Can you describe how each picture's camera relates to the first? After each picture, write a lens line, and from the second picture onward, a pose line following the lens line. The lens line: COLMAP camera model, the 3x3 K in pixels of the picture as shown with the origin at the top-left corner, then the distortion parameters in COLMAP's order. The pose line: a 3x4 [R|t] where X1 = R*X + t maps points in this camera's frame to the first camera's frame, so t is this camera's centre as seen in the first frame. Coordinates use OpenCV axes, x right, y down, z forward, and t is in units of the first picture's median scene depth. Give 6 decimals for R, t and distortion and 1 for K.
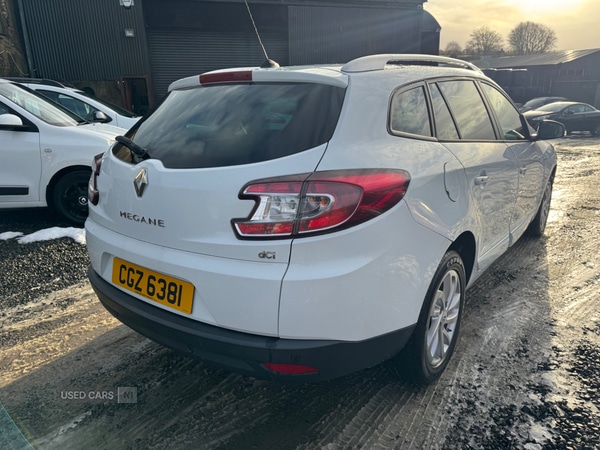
lens RADIAL K [[405.5, 0, 300.0], [0, 405.5, 225.0], [0, 0, 1]] dist [0.001981, -0.004055]
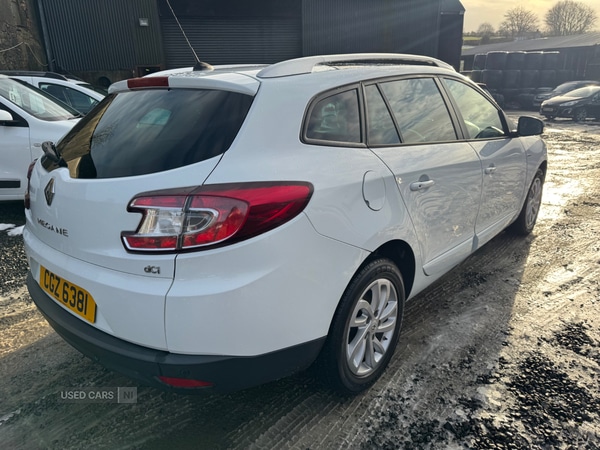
lens RADIAL K [[403.1, 0, 299.9], [0, 403.1, 223.3], [0, 0, 1]] dist [0.007750, -0.008548]
pose [[0.998204, 0.011430, -0.058803, 0.245855], [-0.009662, 0.999496, 0.030251, -0.052932], [0.059119, -0.029628, 0.997811, 0.029519]]
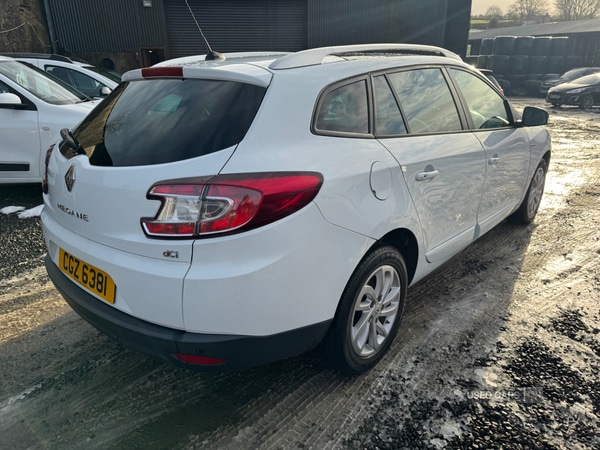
lens RADIAL K [[403.1, 0, 299.9], [0, 403.1, 223.3], [0, 0, 1]] dist [0.007750, -0.008548]
pose [[0.997688, 0.026504, -0.062575, 0.231242], [-0.022262, 0.997469, 0.067533, -0.060871], [0.064207, -0.065984, 0.995753, -0.009462]]
